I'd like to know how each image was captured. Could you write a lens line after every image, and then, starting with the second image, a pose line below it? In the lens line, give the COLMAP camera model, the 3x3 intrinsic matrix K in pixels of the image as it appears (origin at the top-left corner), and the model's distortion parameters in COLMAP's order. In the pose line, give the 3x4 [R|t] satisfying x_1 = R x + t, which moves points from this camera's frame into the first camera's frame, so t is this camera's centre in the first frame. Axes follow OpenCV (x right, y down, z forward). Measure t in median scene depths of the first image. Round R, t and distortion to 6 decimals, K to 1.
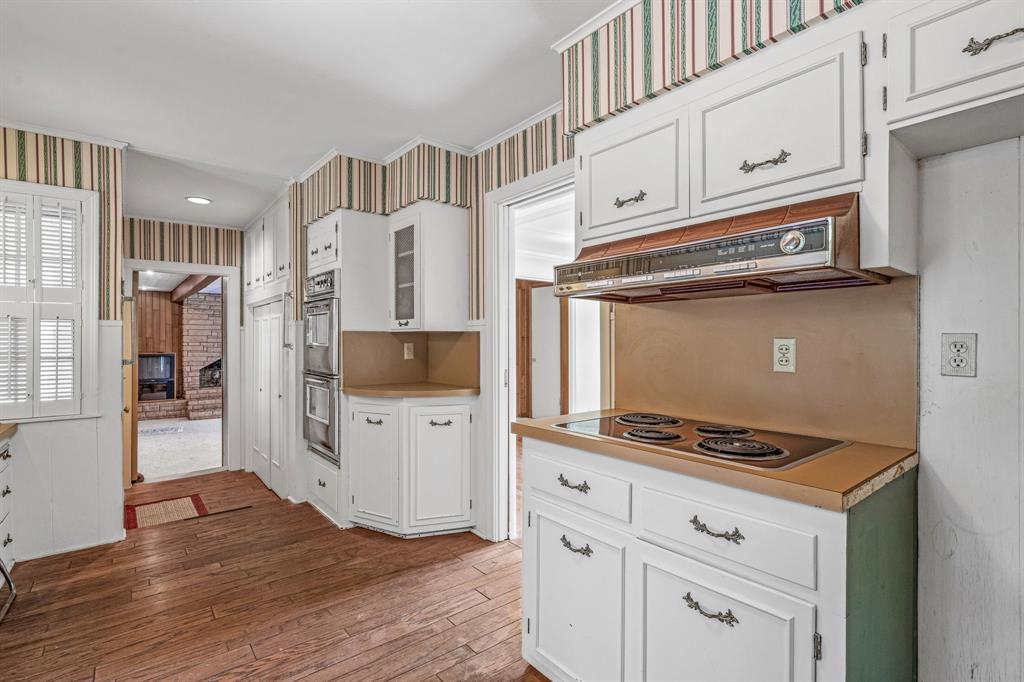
lens RADIAL K [[476.5, 0, 510.9], [0, 476.5, 343.0], [0, 0, 1]] dist [-0.003004, 0.000038]
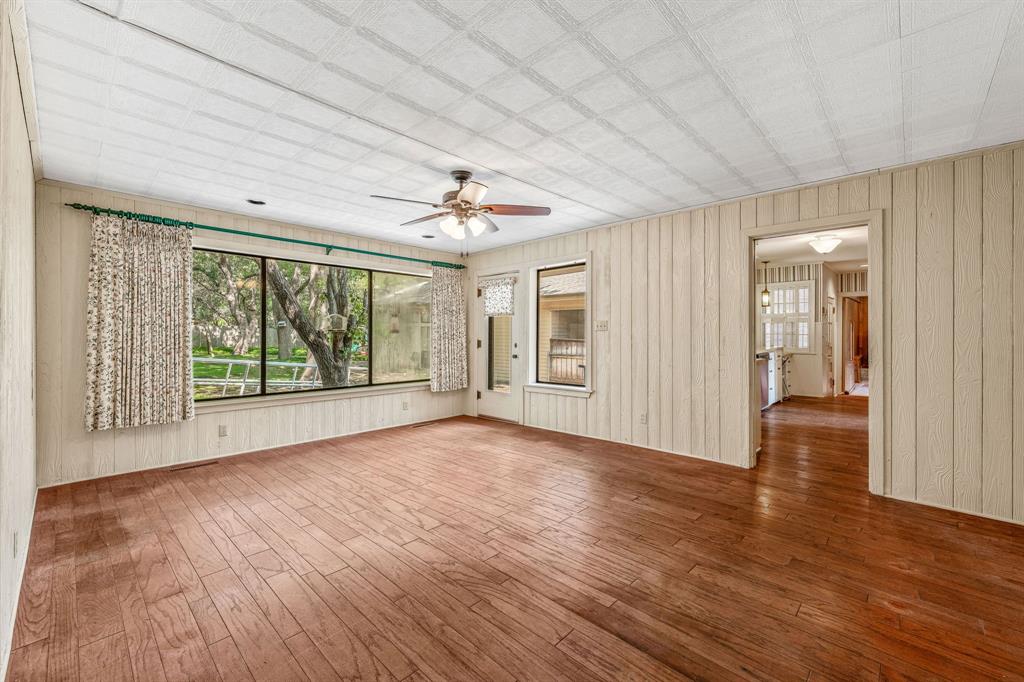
lens RADIAL K [[425.2, 0, 514.0], [0, 425.2, 334.2], [0, 0, 1]] dist [-0.001463, -0.000681]
pose [[0.139595, 0.009322, -0.990165, 1.518563], [-0.000391, 0.999956, 0.009359, 0.005011], [0.990209, -0.000919, 0.139593, -1.249811]]
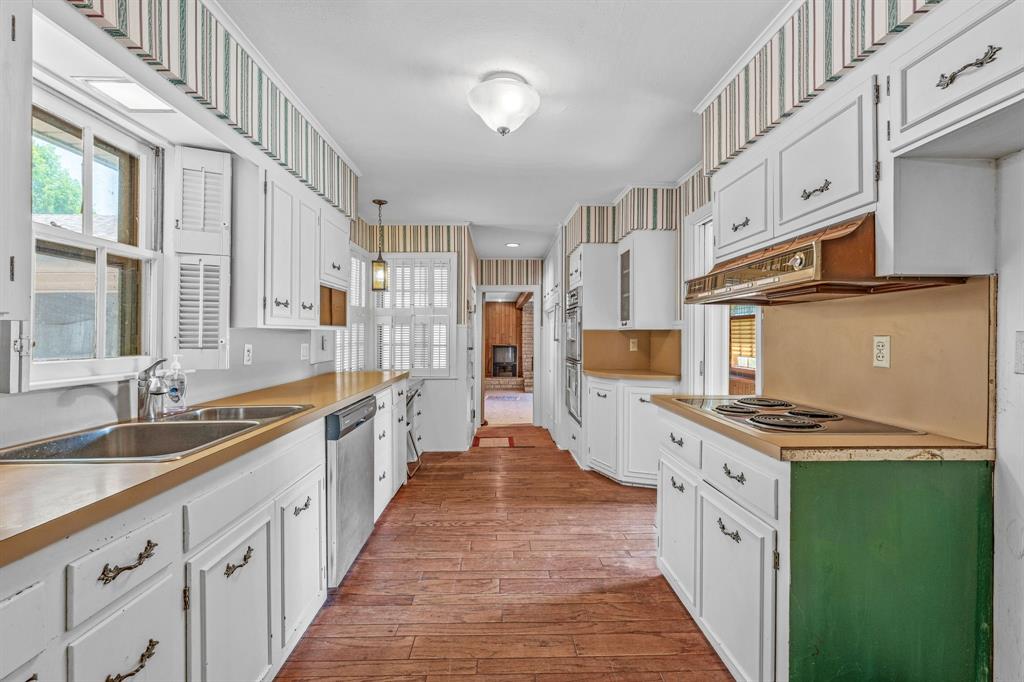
lens RADIAL K [[425.2, 0, 510.7], [0, 425.2, 338.7], [0, 0, 1]] dist [-0.001463, -0.000681]
pose [[0.797794, 0.007190, -0.602887, 0.253770], [-0.007328, 0.999971, 0.002230, 0.000453], [0.602885, 0.002639, 0.797824, -0.147269]]
